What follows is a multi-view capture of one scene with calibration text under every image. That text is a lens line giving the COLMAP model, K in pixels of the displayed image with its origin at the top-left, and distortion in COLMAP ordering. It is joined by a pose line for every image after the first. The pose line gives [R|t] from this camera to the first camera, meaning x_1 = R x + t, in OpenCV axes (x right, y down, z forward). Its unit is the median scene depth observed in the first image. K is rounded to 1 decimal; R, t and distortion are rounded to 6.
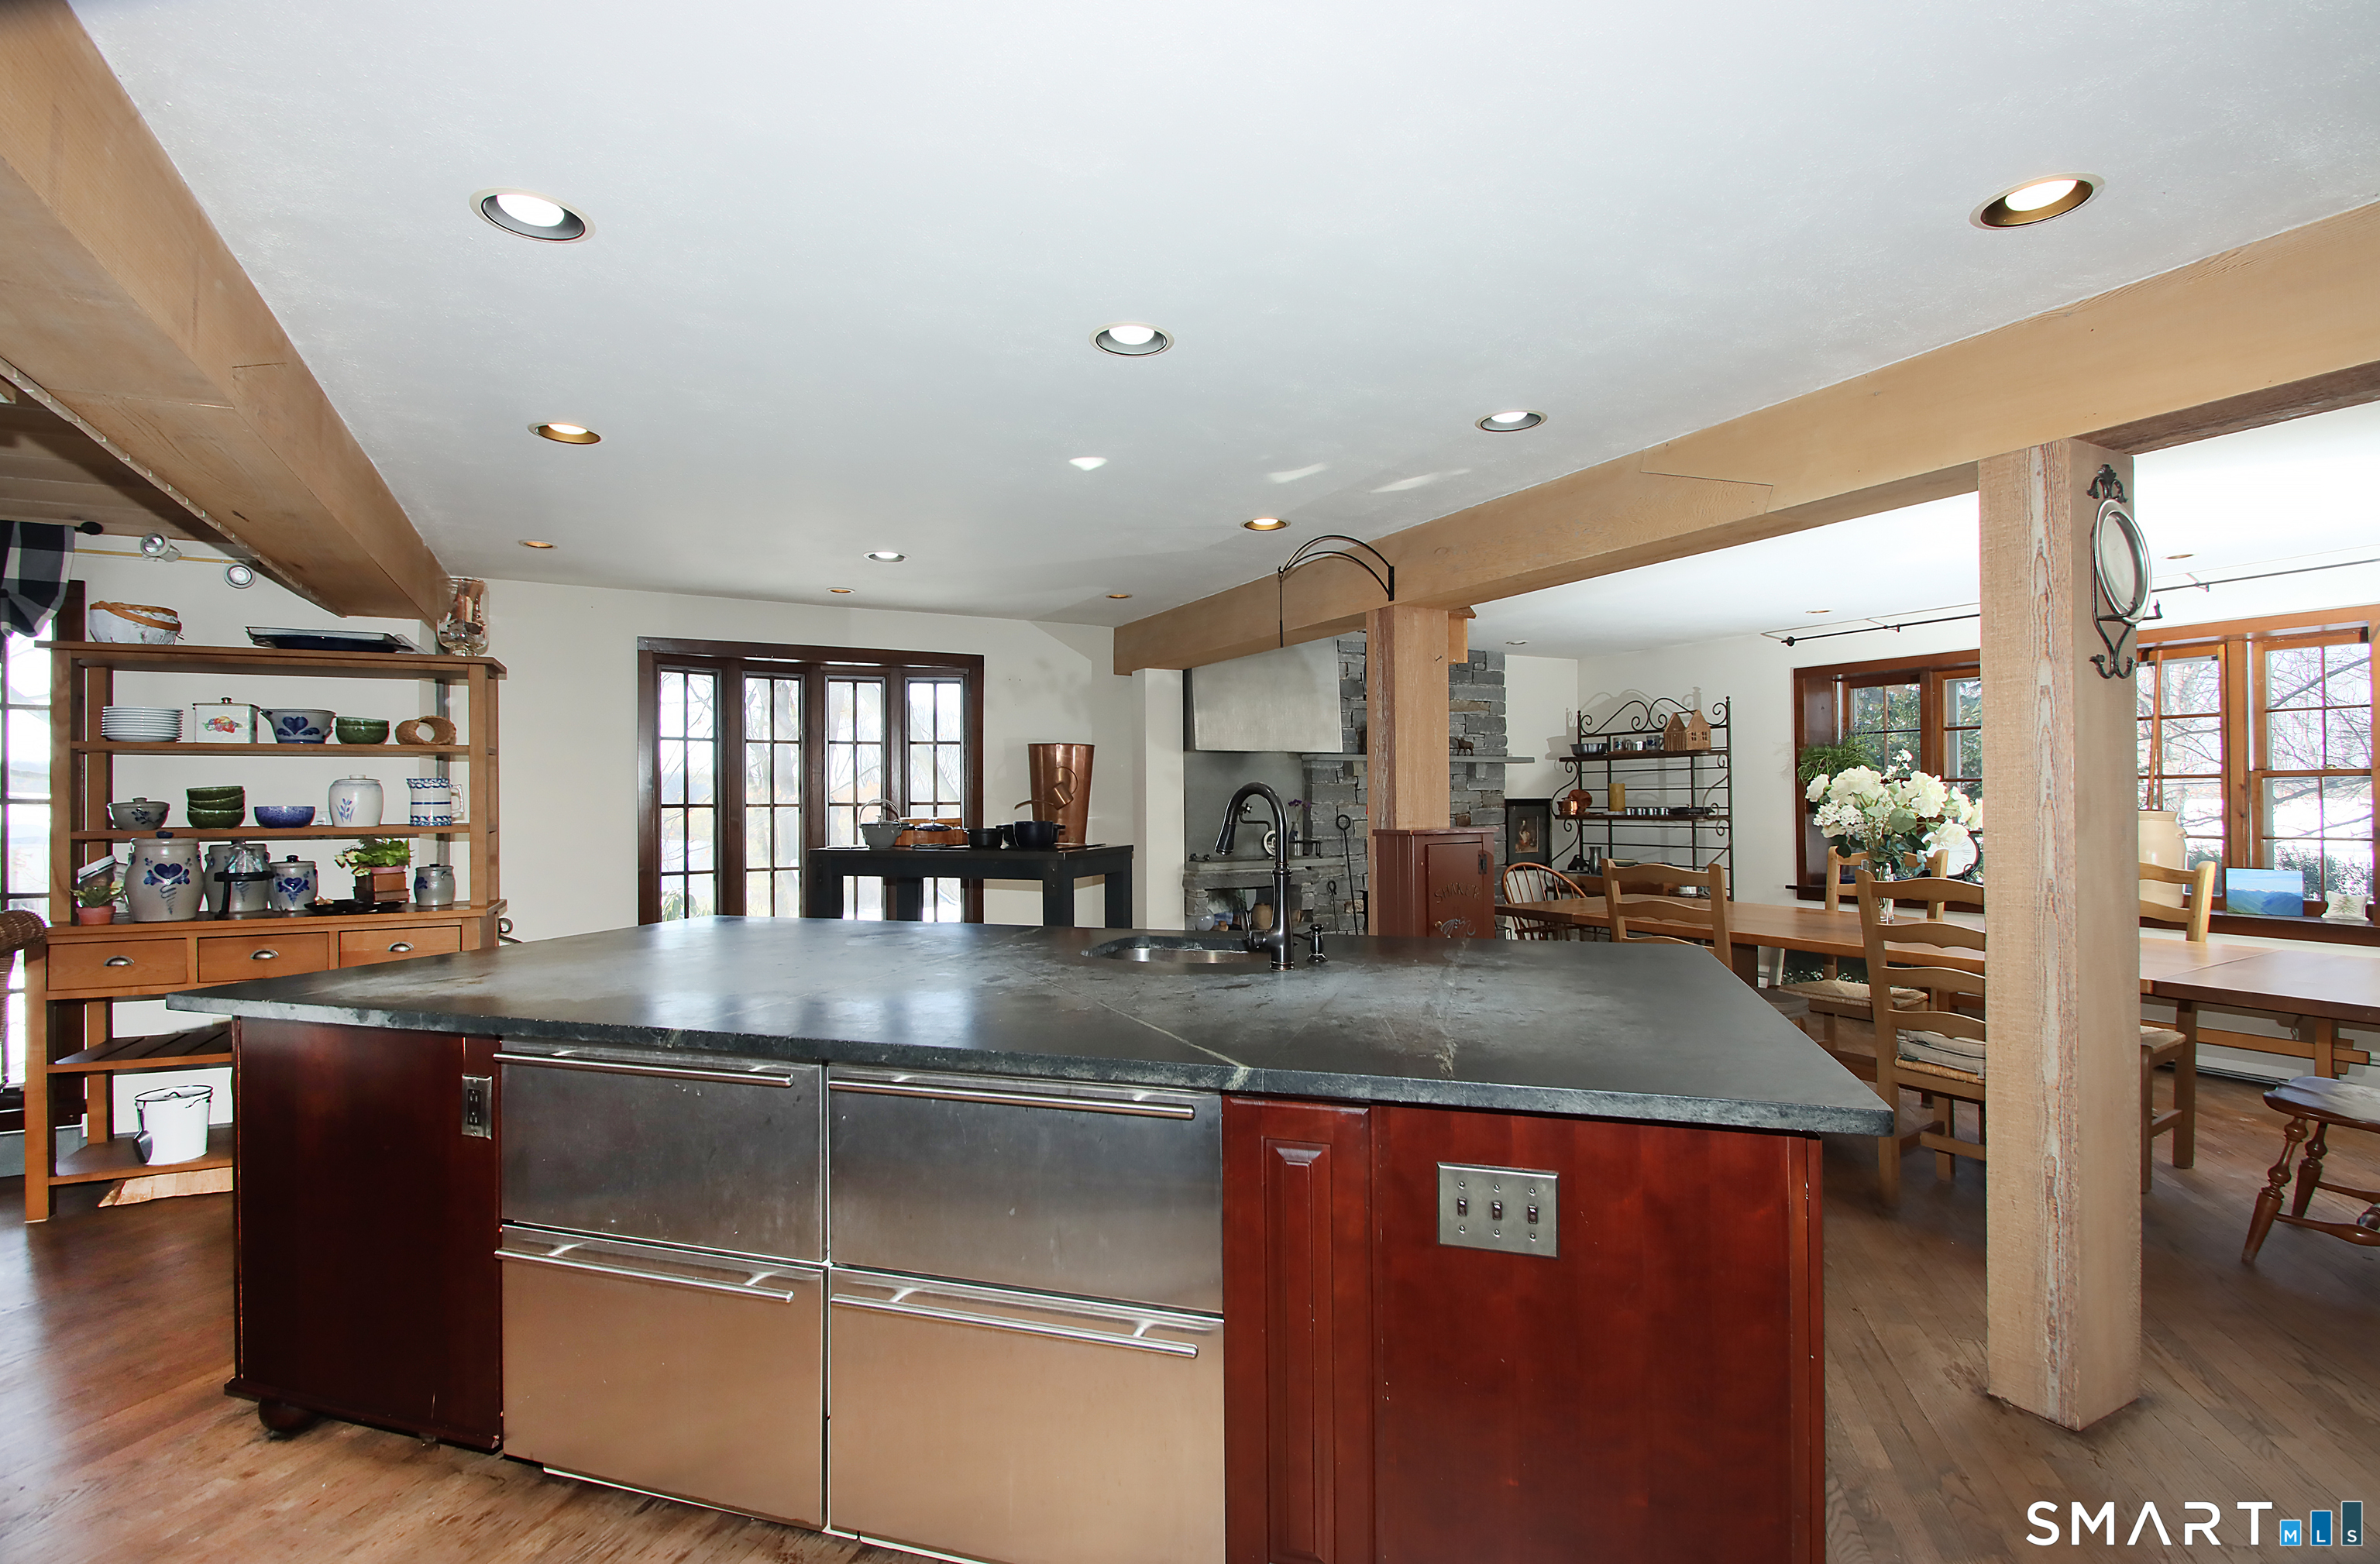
lens RADIAL K [[1098.7, 0, 1191.0], [0, 1098.7, 801.5], [0, 0, 1]] dist [0.000386, -0.000306]
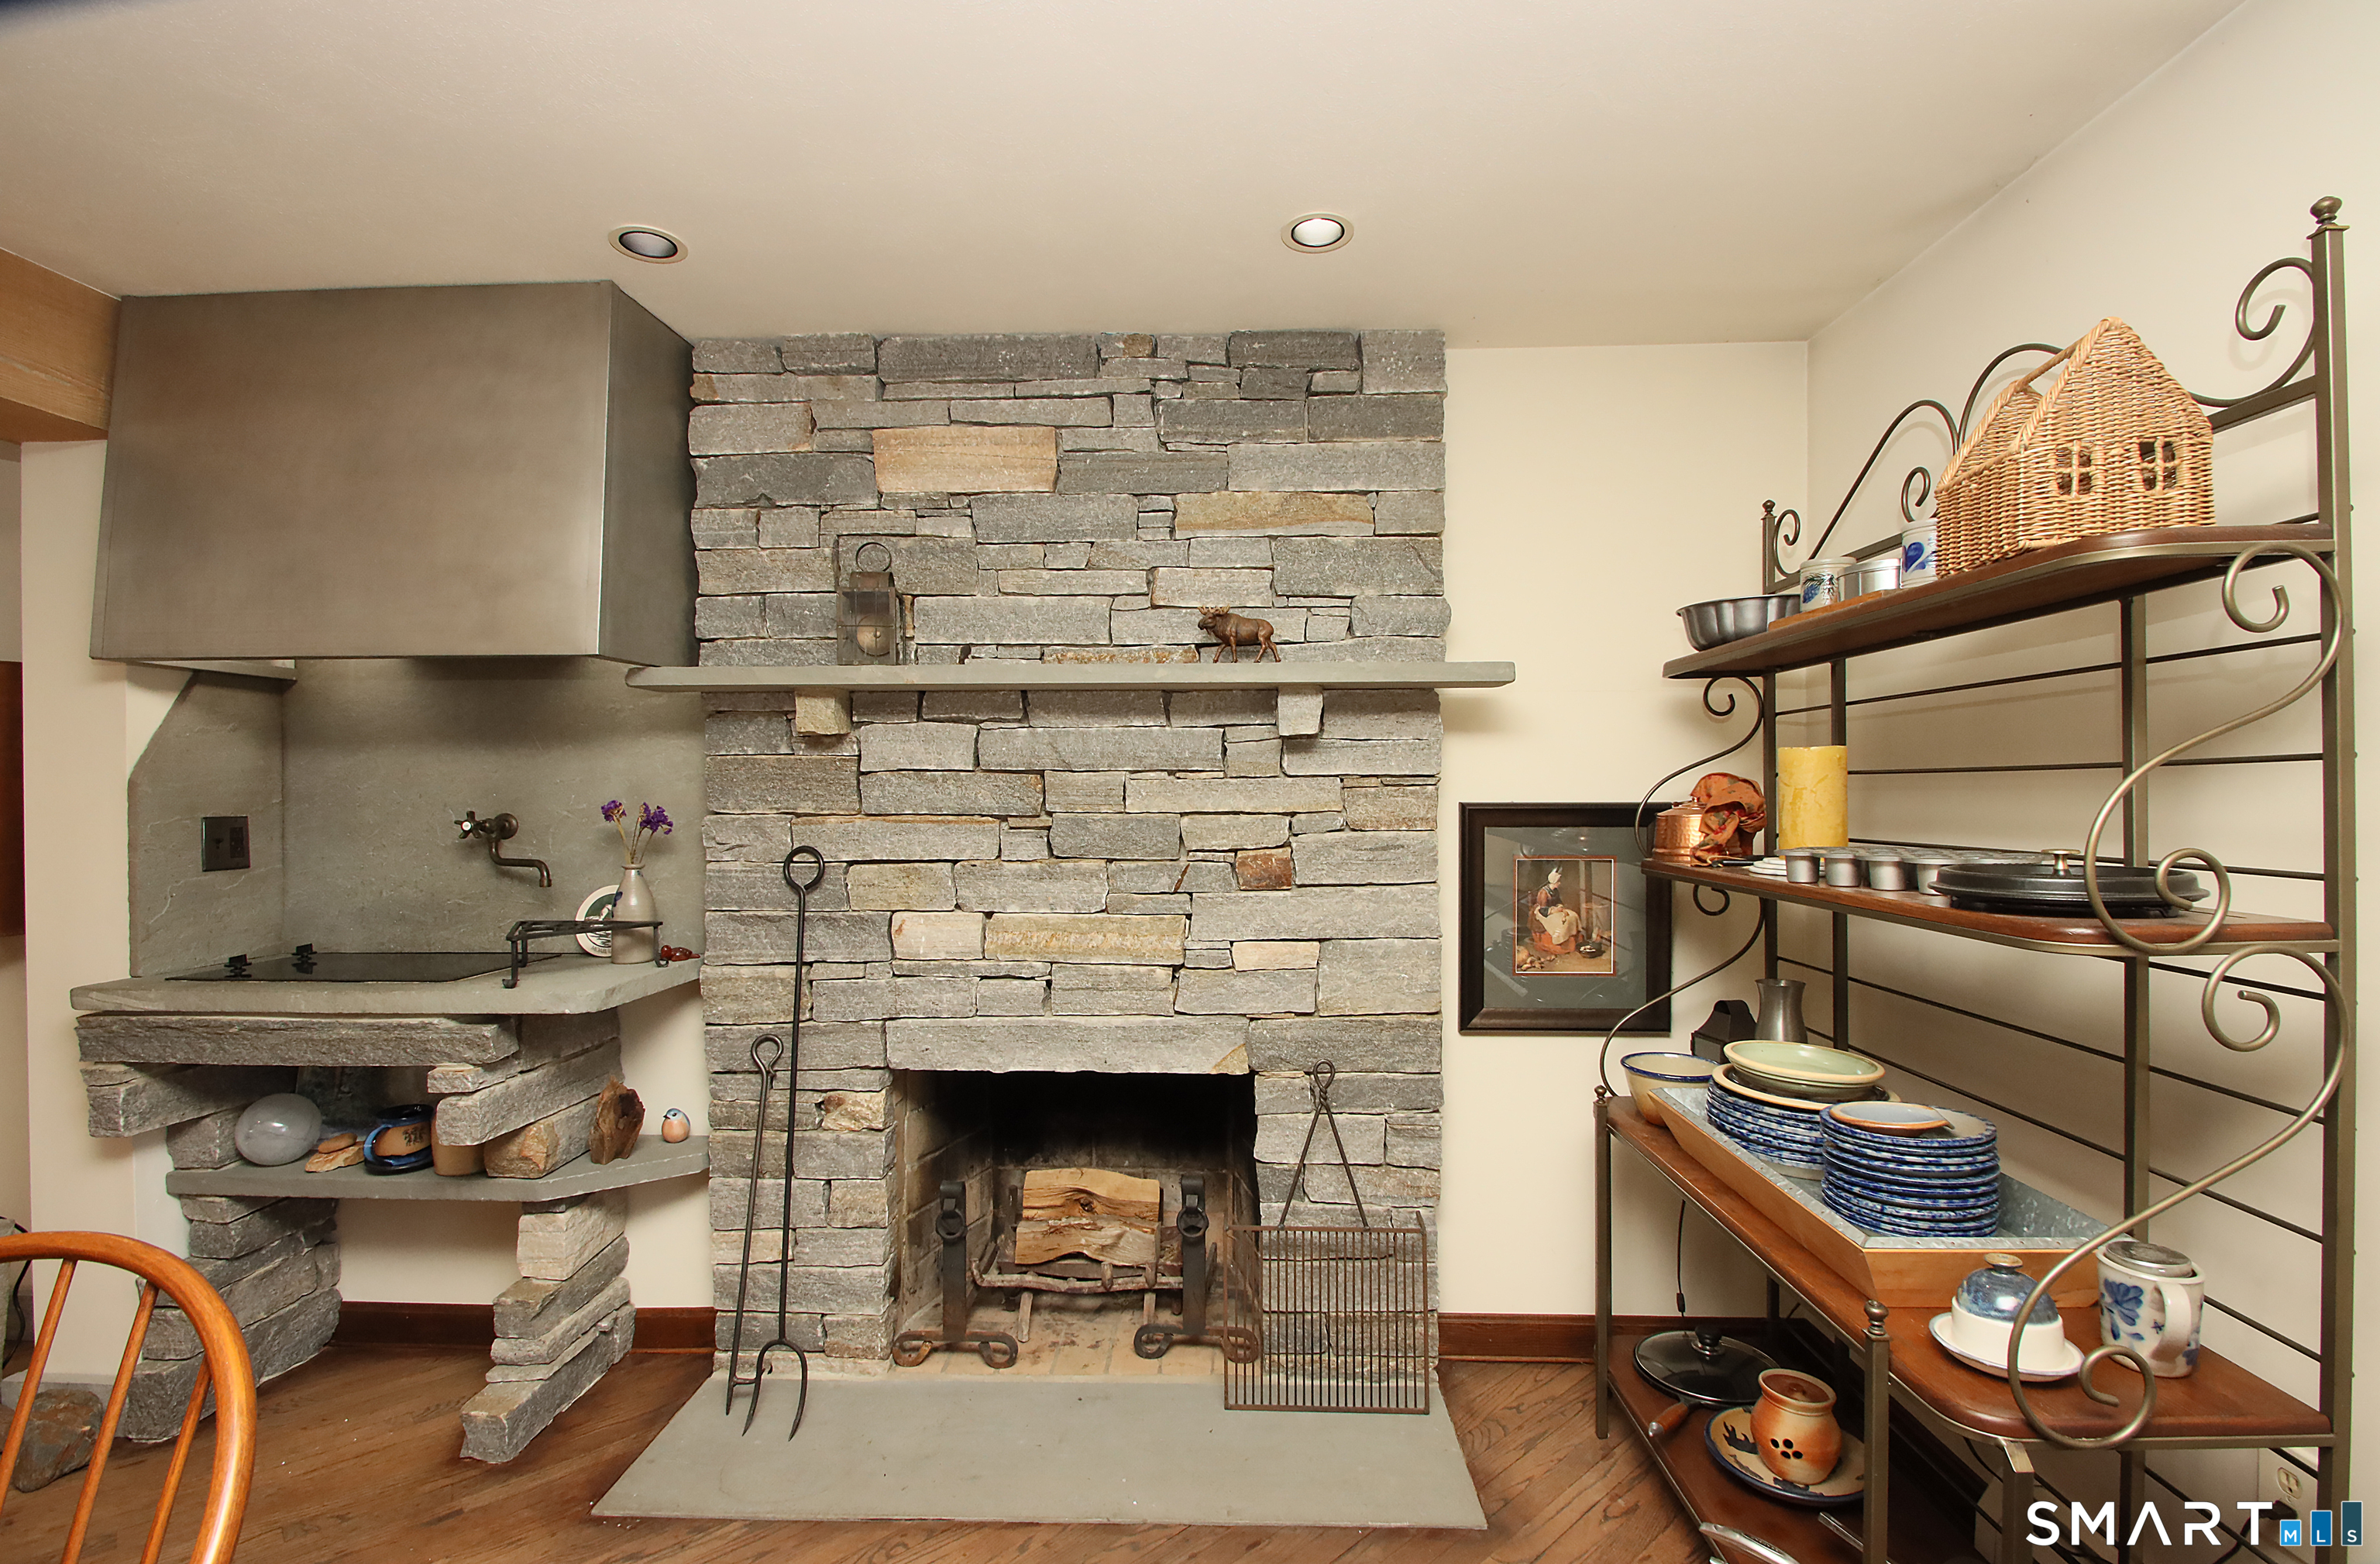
lens RADIAL K [[1113.4, 0, 1194.9], [0, 1113.4, 800.5], [0, 0, 1]] dist [0.016983, -0.019152]
pose [[0.860952, 0.009999, -0.508589, 0.484668], [-0.006795, 0.999944, 0.008156, -0.006920], [0.508642, -0.003566, 0.860971, 0.873637]]
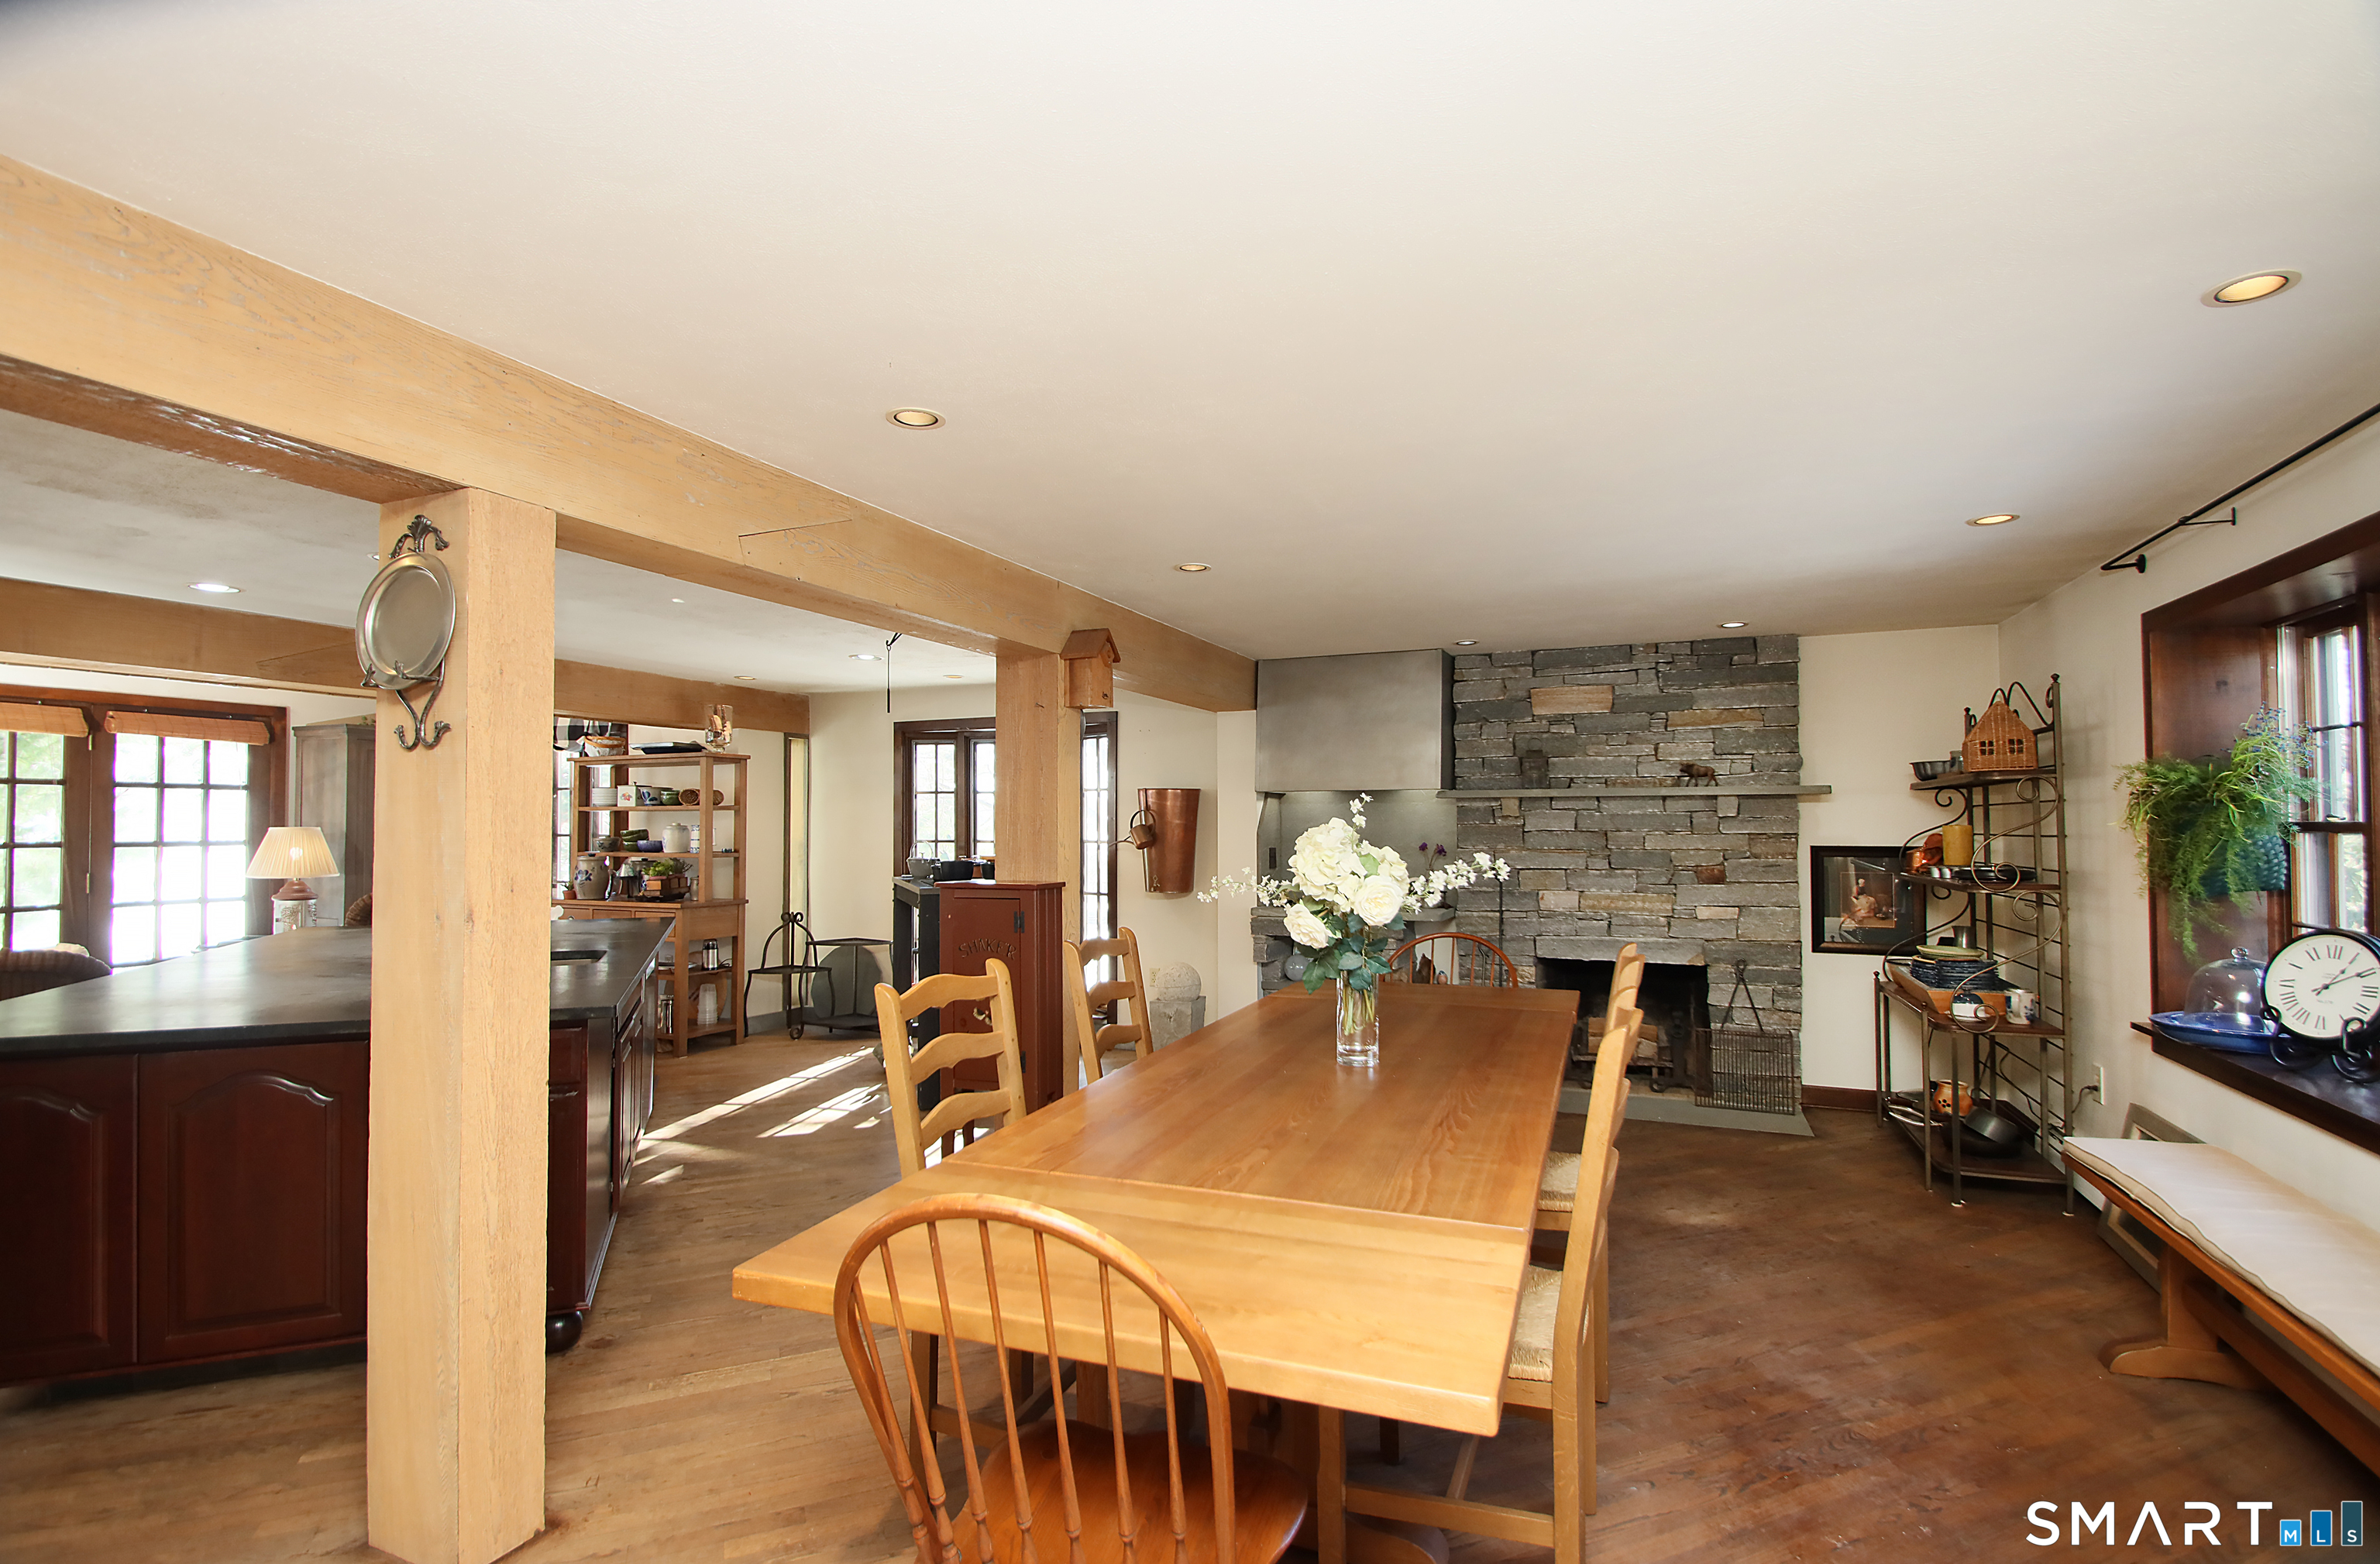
lens RADIAL K [[1098.7, 0, 1191.0], [0, 1098.7, 801.5], [0, 0, 1]] dist [0.000386, -0.000306]
pose [[0.616508, -0.008995, -0.787297, 0.744732], [-0.007354, 0.999825, -0.017182, -0.020095], [0.787314, 0.016383, 0.616335, 0.348307]]
